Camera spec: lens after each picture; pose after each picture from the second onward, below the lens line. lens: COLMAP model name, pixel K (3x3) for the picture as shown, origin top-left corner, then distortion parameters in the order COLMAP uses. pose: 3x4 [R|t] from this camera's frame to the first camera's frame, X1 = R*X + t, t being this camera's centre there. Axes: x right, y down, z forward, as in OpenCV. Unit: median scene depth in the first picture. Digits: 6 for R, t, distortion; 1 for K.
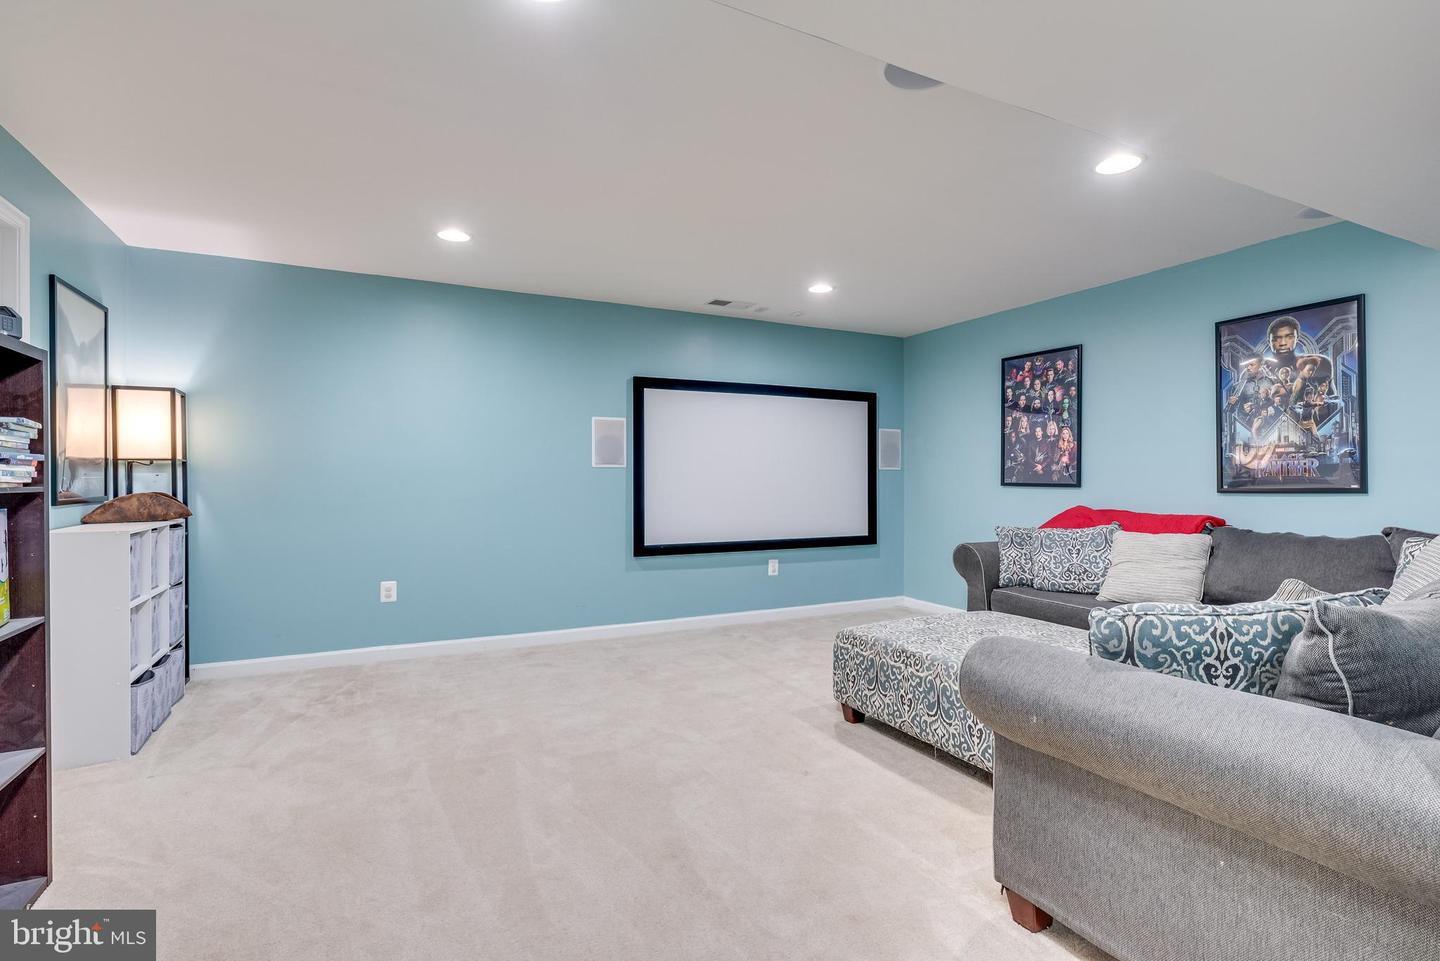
lens RADIAL K [[702.3, 0, 719.6], [0, 702.3, 477.3], [0, 0, 1]] dist [-0.000443, -0.000064]
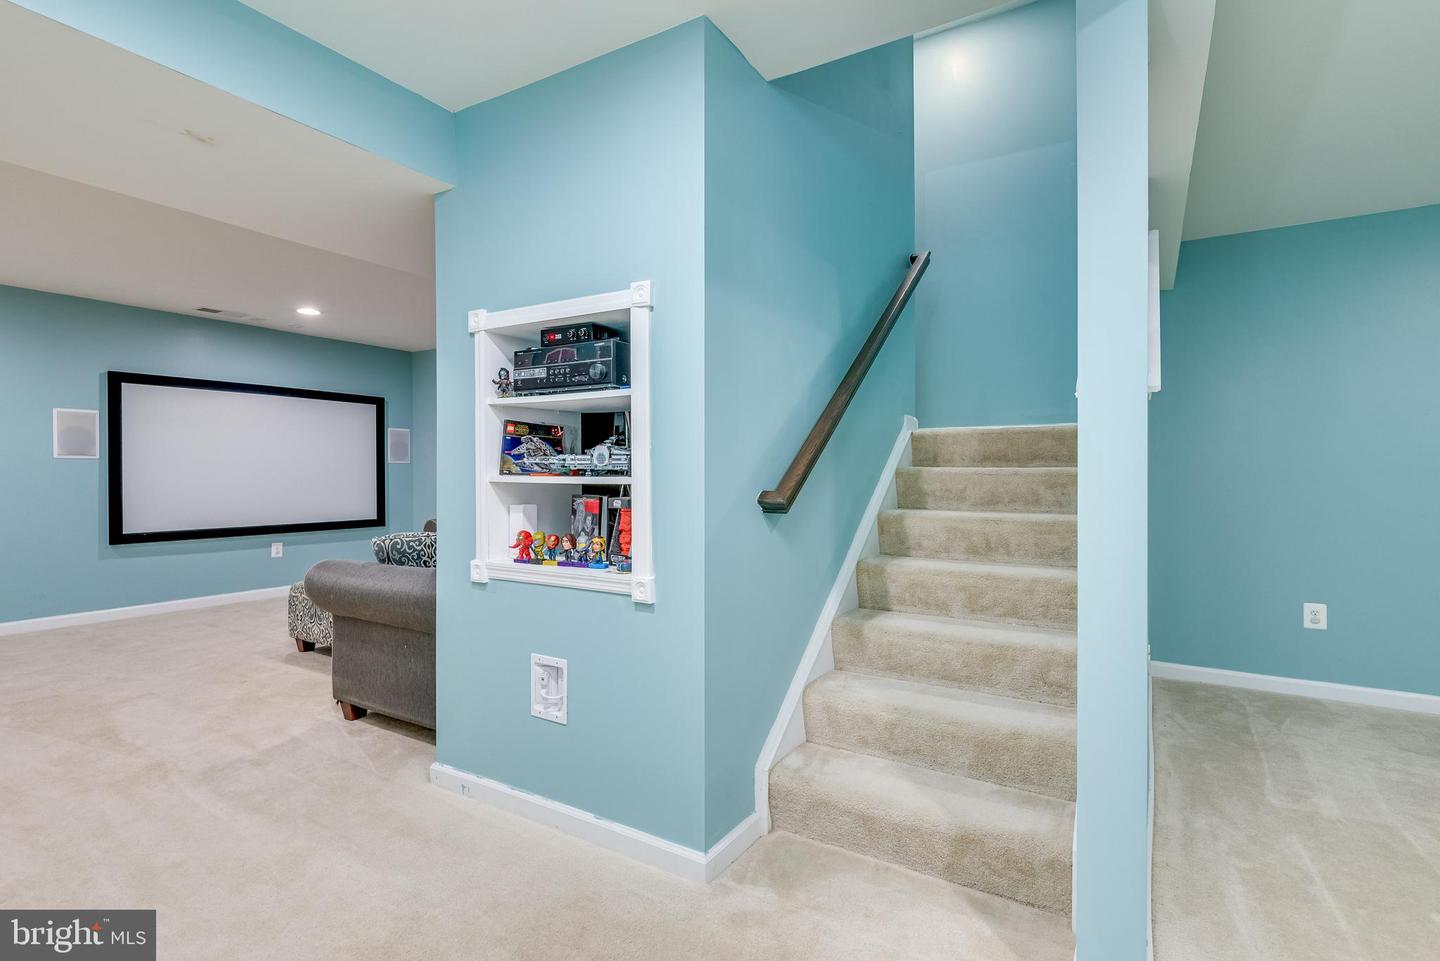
lens RADIAL K [[702.3, 0, 719.6], [0, 702.3, 477.3], [0, 0, 1]] dist [-0.000443, -0.000064]
pose [[0.853798, -0.001386, 0.520603, 0.109003], [-0.003957, 0.999950, 0.009152, 0.000357], [-0.520590, -0.009874, 0.853750, -0.357362]]
